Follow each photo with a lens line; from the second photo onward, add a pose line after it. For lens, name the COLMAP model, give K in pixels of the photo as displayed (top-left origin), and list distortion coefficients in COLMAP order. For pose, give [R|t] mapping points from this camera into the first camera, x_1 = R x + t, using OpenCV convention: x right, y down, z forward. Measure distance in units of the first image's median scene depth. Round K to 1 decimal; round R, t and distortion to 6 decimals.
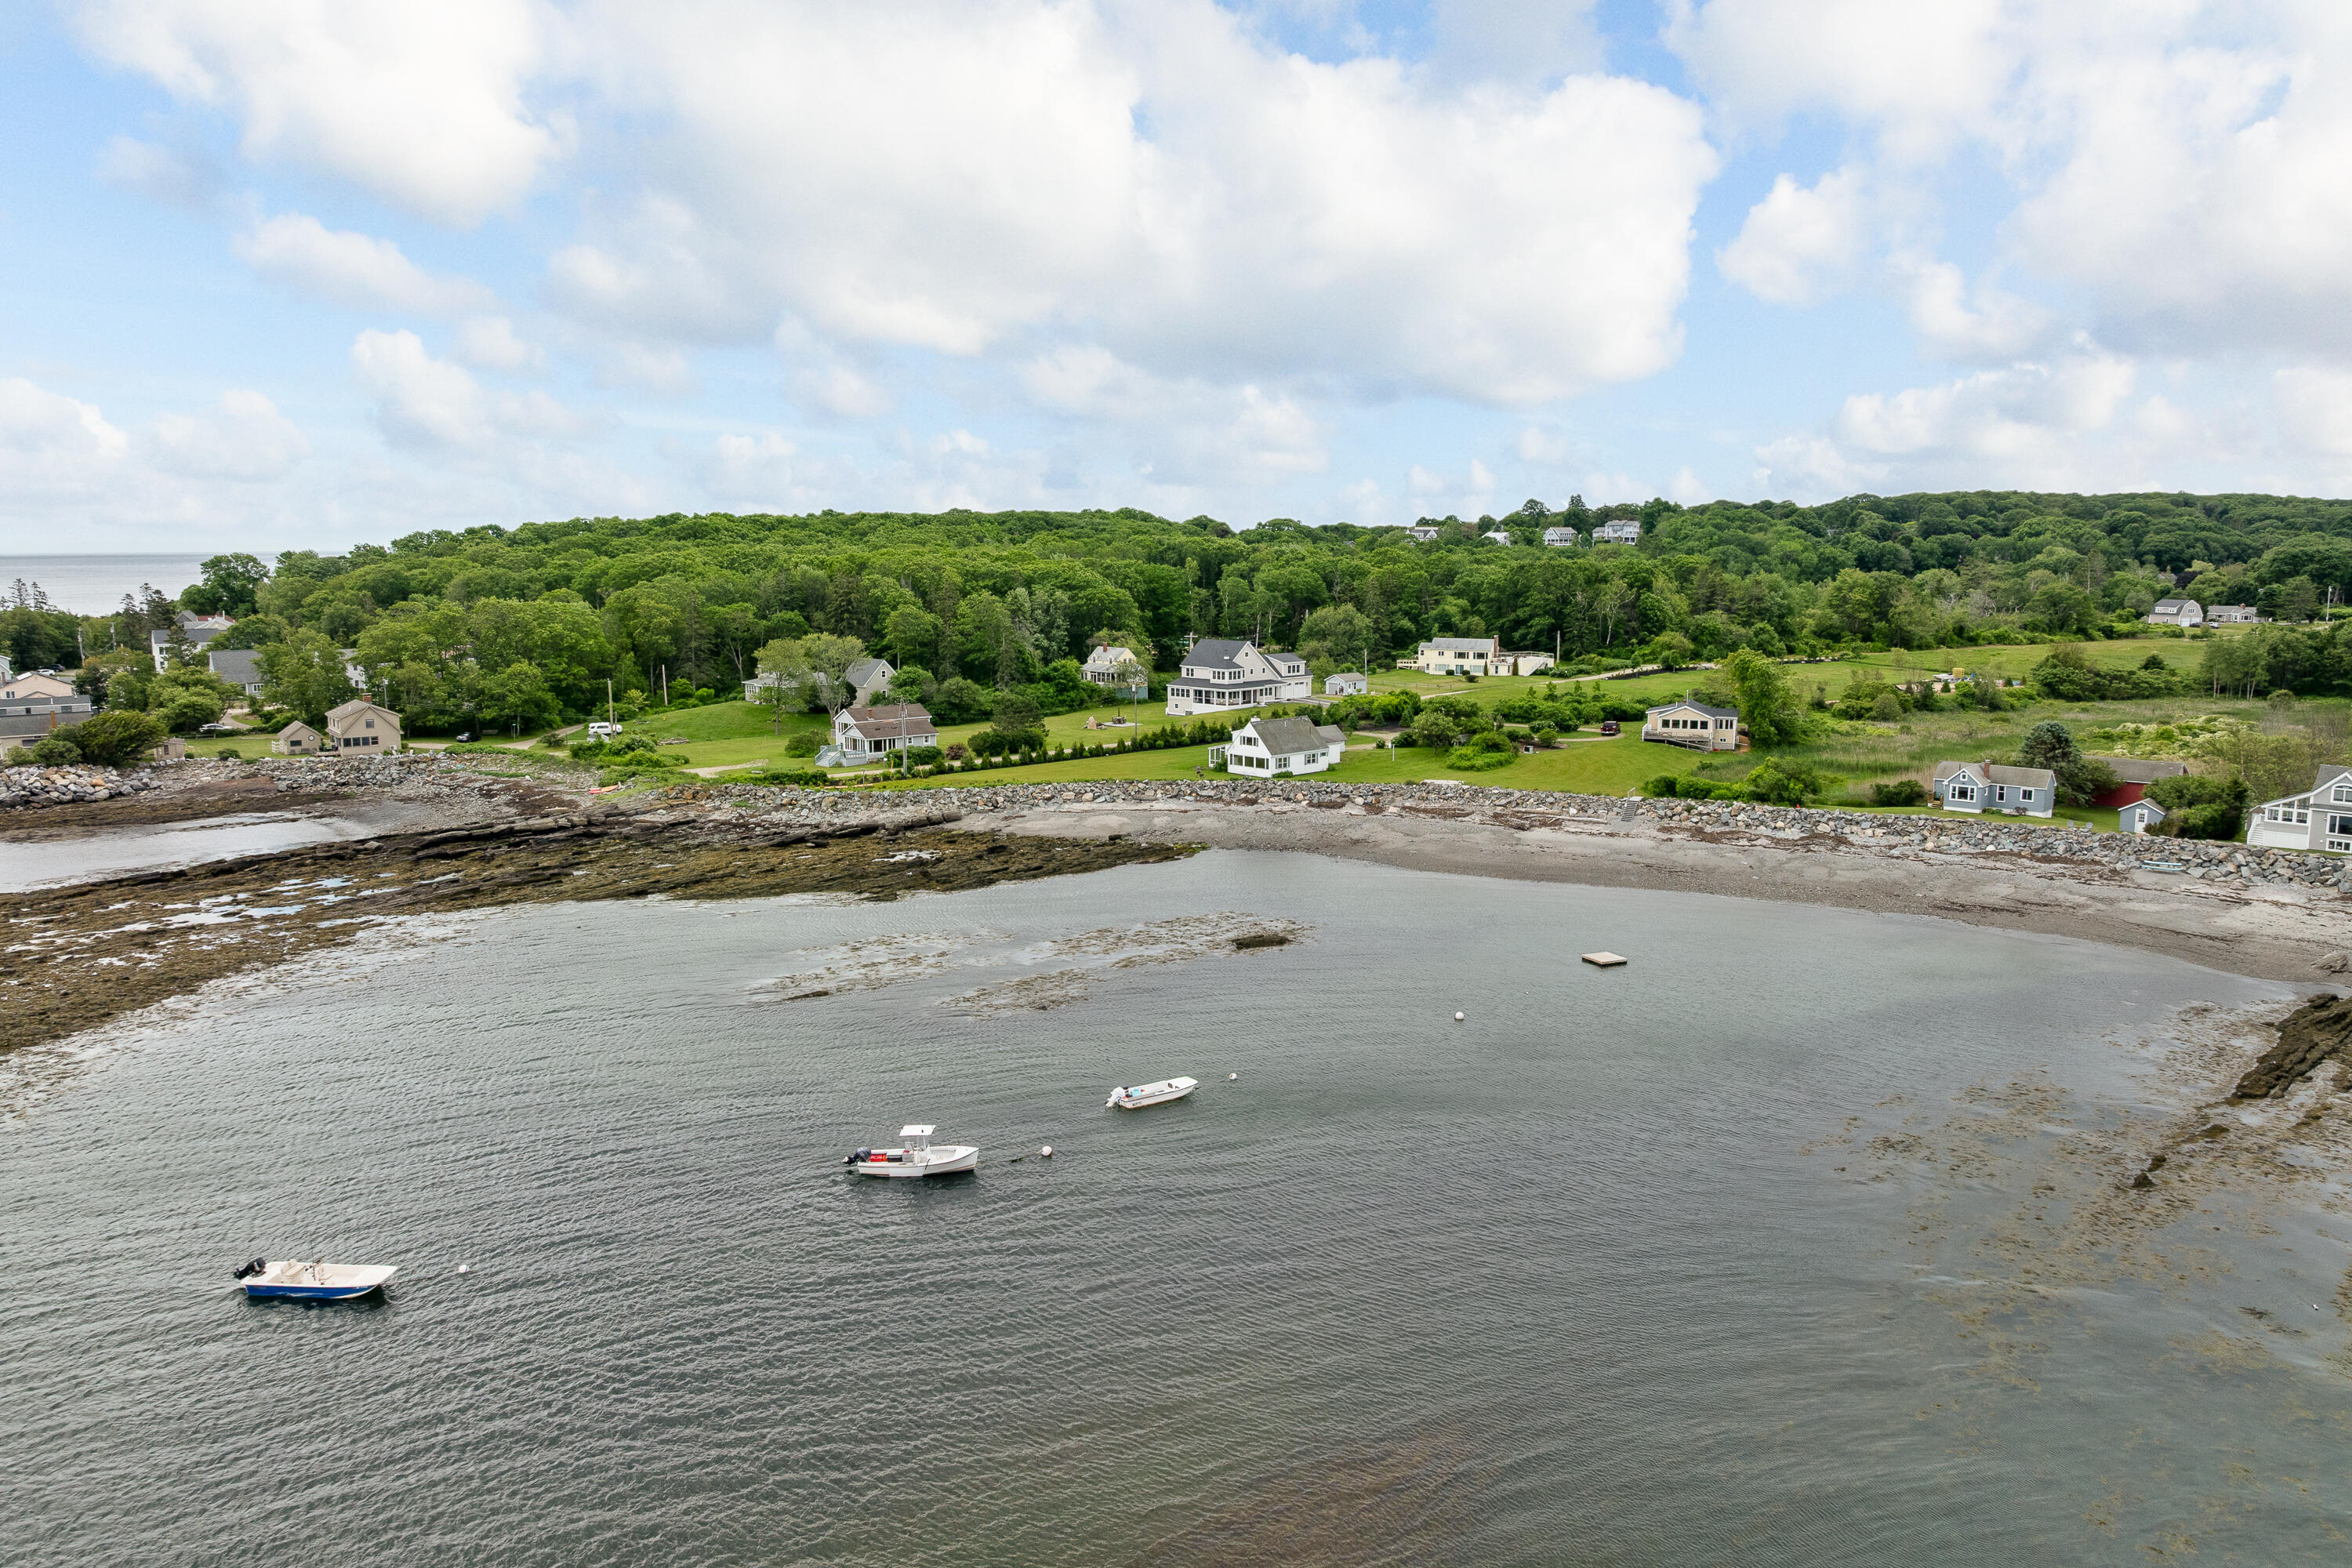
lens RADIAL K [[1666.2, 0, 1168.0], [0, 1666.2, 768.7], [0, 0, 1]] dist [-0.042635, 0.005354]
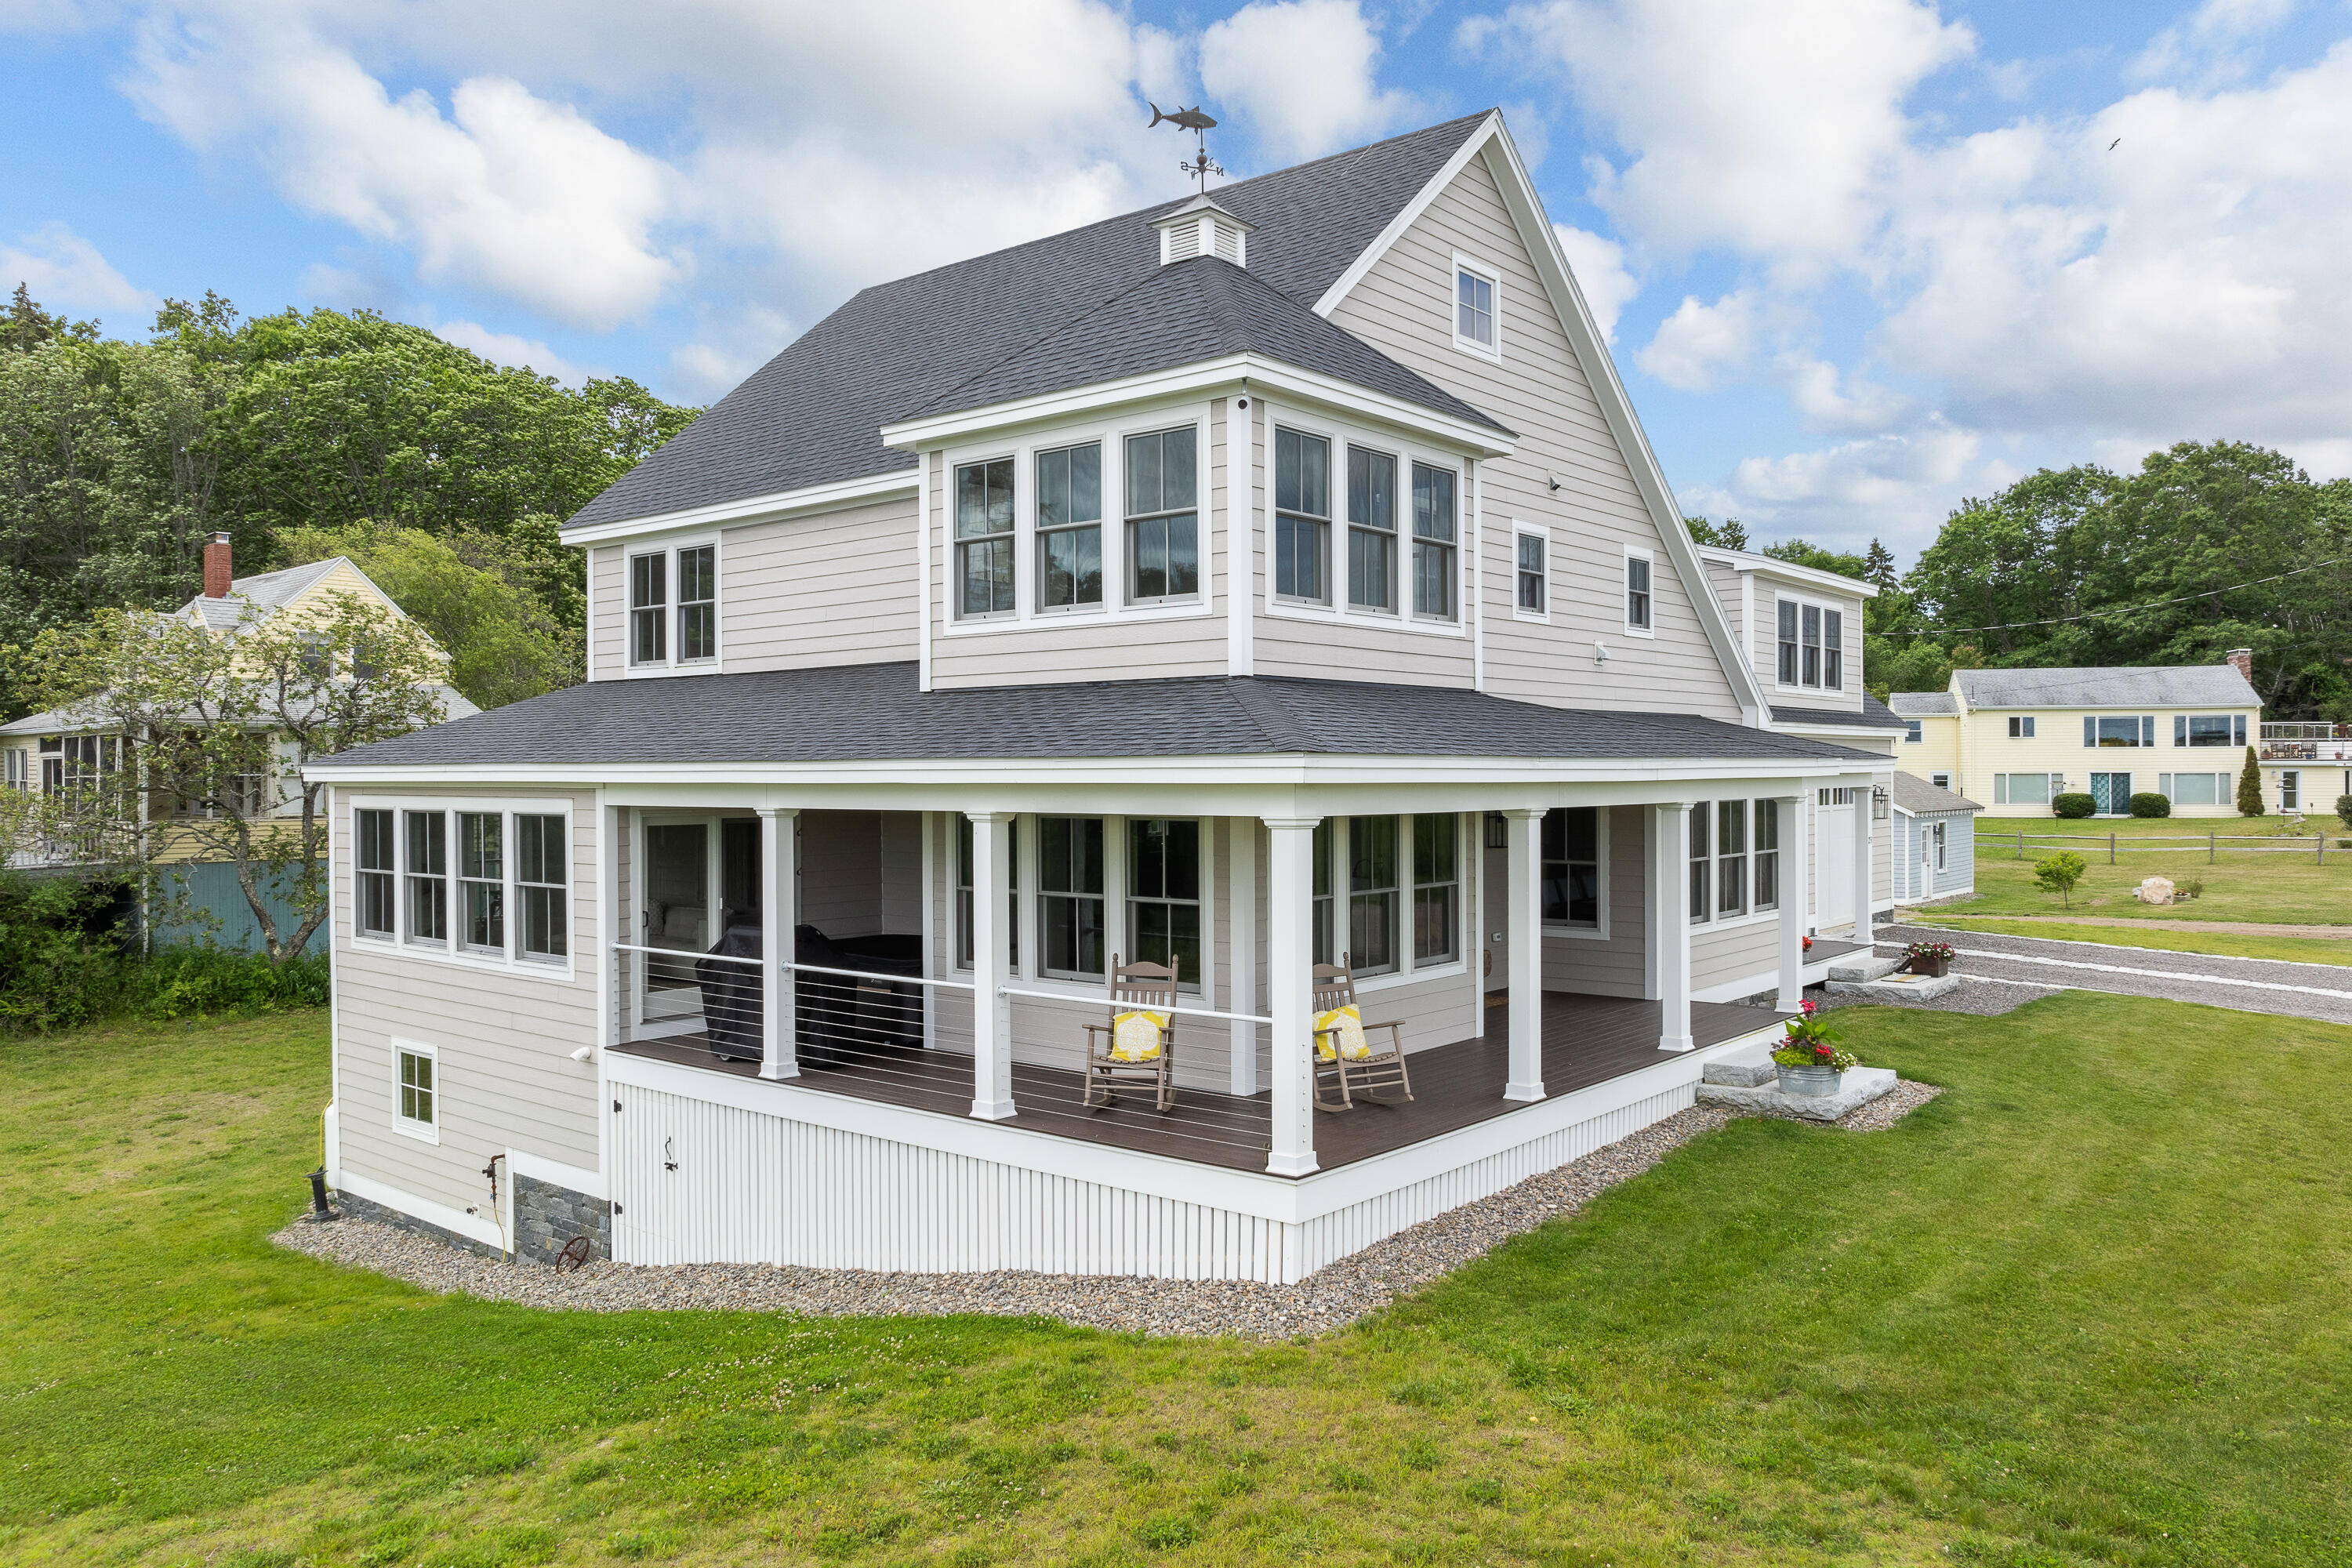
lens RADIAL K [[1666.2, 0, 1168.0], [0, 1666.2, 768.7], [0, 0, 1]] dist [-0.042635, 0.005354]
pose [[0.995641, -0.006973, 0.093005, 0.030065], [0.019628, 0.990534, -0.135860, -0.043556], [-0.091177, 0.137094, 0.986353, 0.995427]]
